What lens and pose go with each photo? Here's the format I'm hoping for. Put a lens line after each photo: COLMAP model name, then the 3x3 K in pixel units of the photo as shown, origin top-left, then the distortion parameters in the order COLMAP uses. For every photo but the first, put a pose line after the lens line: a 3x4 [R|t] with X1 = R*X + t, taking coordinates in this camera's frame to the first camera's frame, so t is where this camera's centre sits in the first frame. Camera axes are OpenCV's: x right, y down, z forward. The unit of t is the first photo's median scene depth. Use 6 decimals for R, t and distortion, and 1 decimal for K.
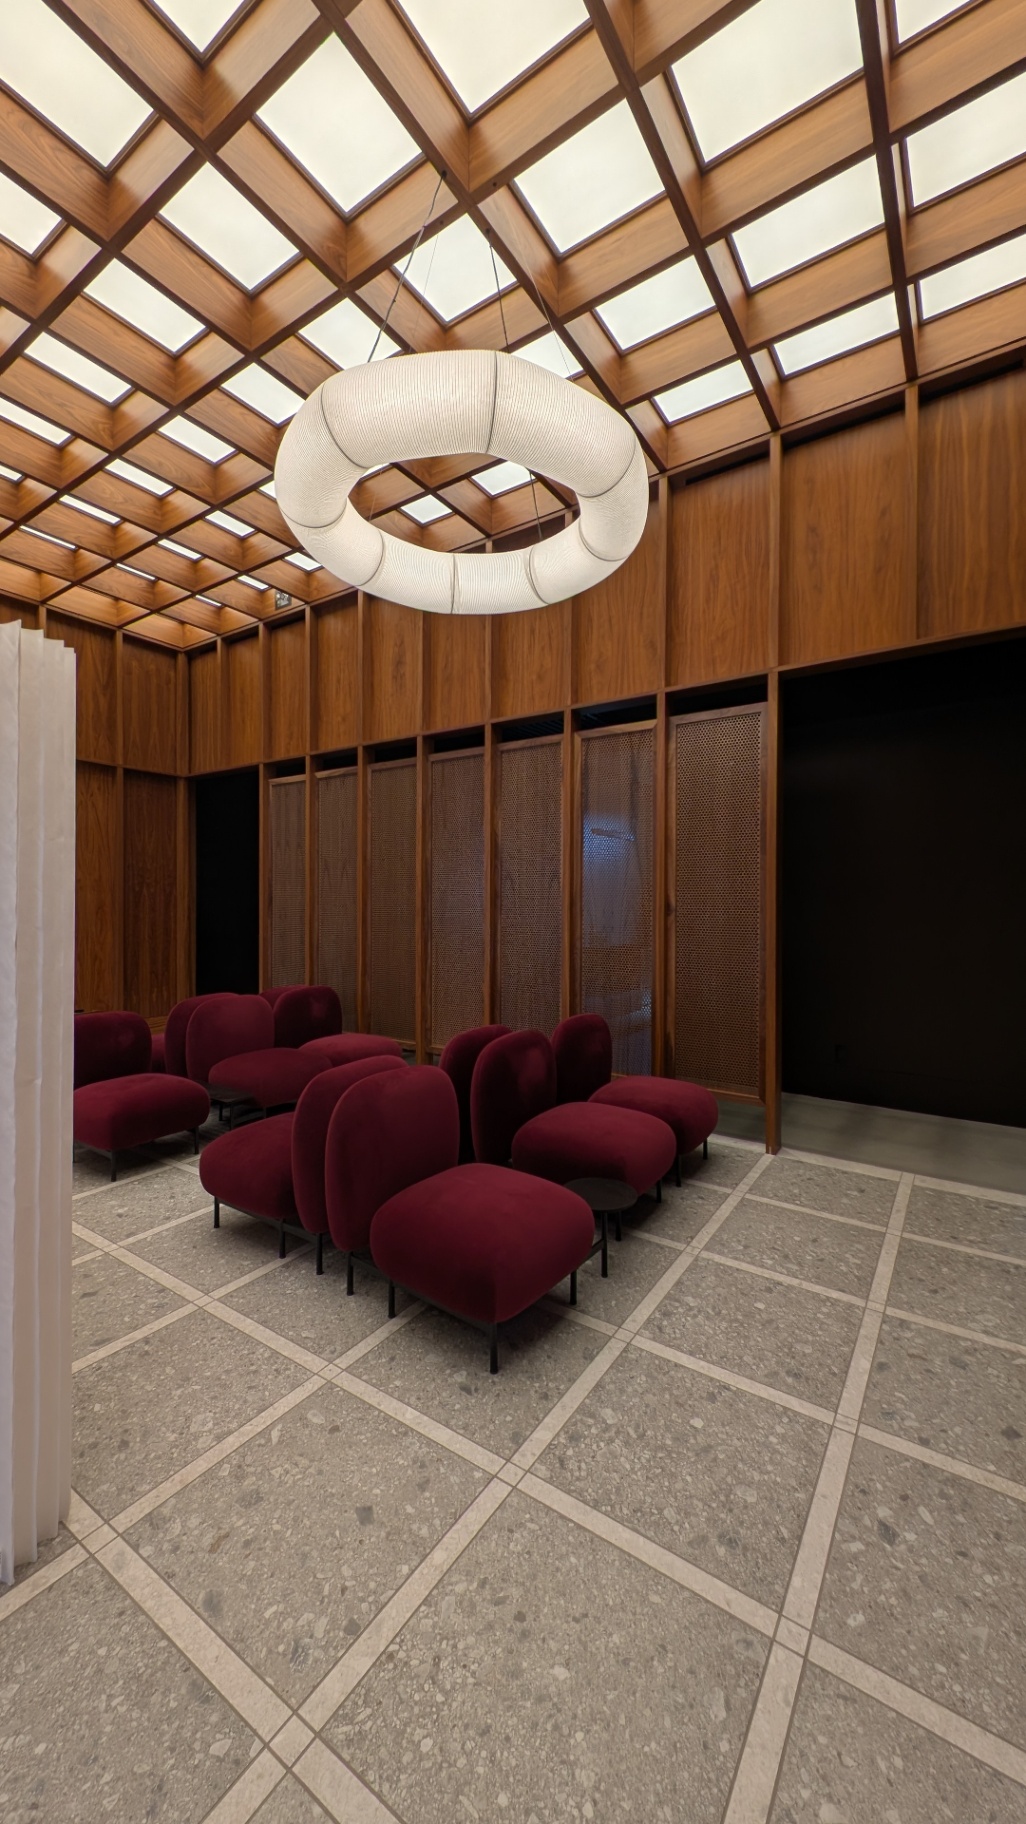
lens RADIAL K [[688.8, 0, 499.6], [0, 688.8, 906.3], [0, 0, 1]] dist [-0.000701, -0.001680]
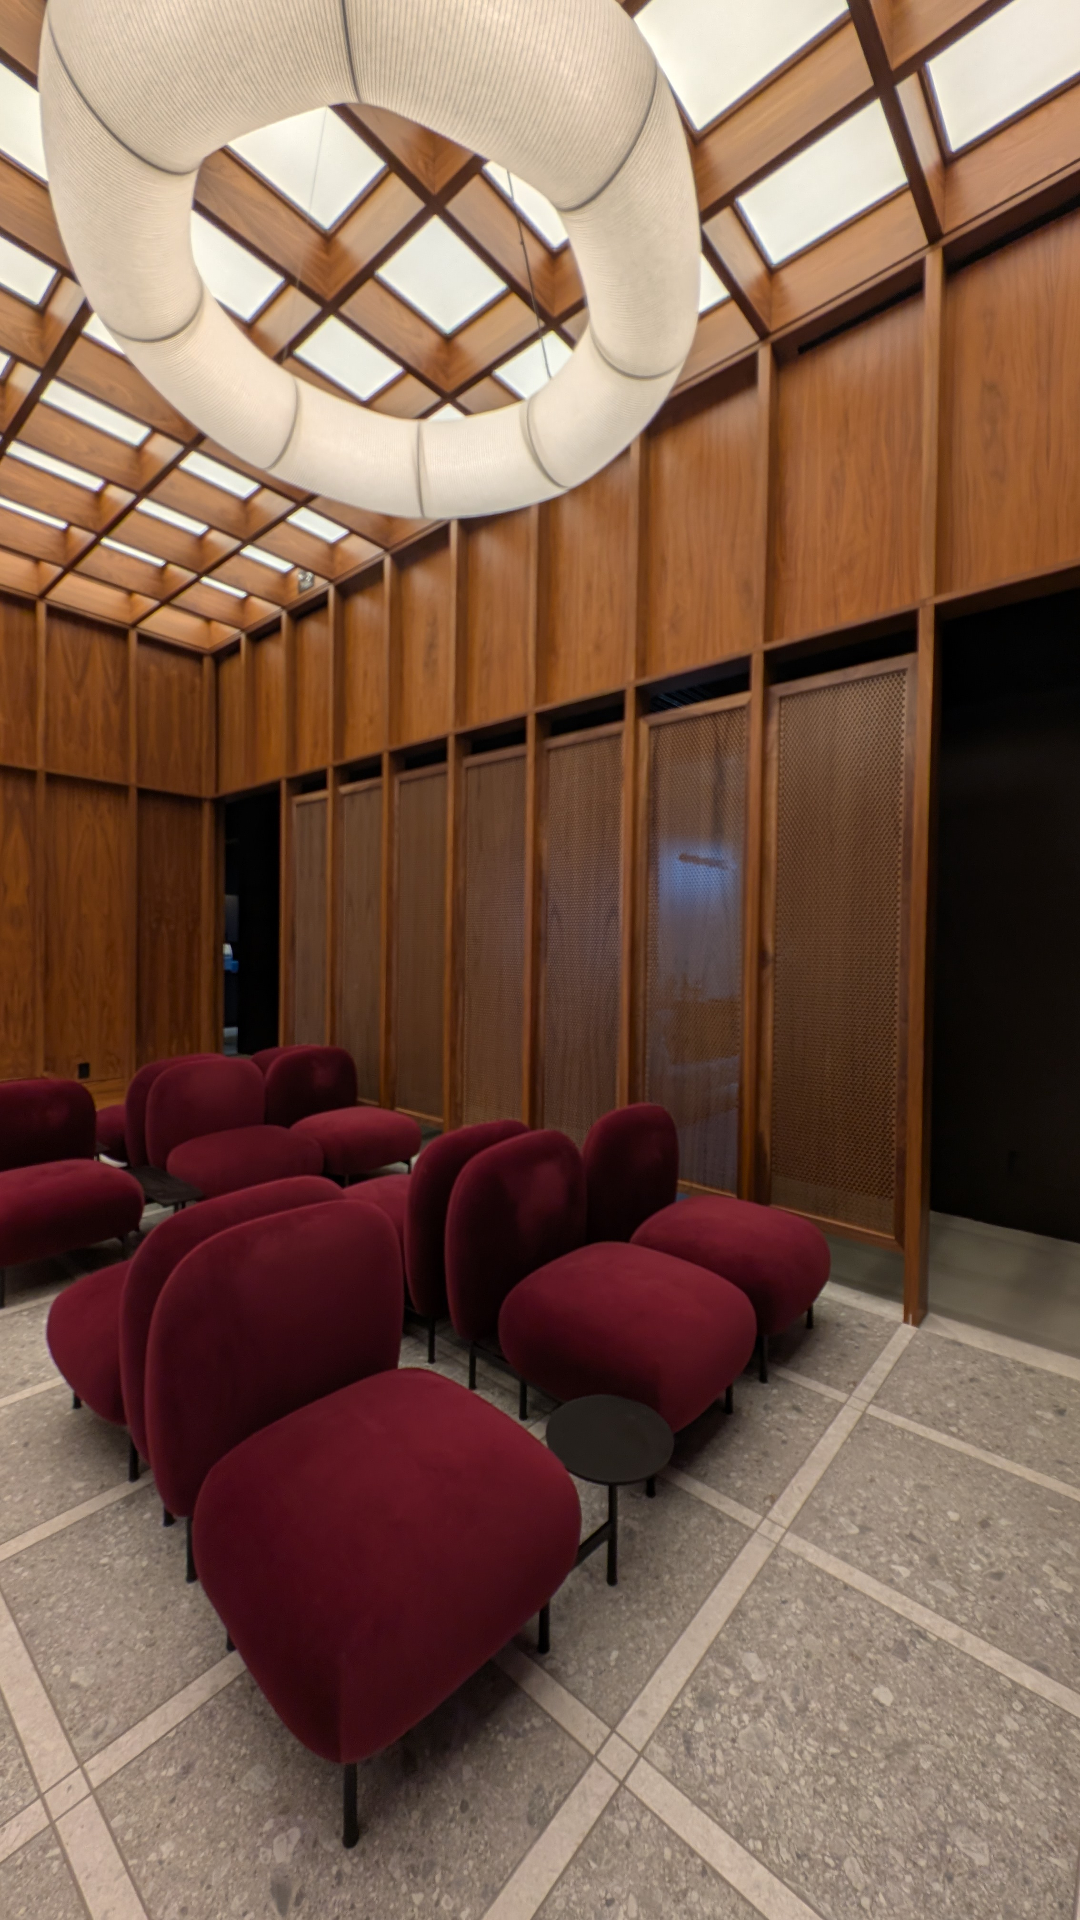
lens RADIAL K [[725.1, 0, 527.8], [0, 725.1, 955.0], [0, 0, 1]] dist [-0.000701, -0.001680]
pose [[0.993194, 0.011643, -0.115890, 0.091970], [-0.010439, 0.999885, 0.010987, -0.005839], [0.116005, -0.009702, 0.993201, 0.235922]]
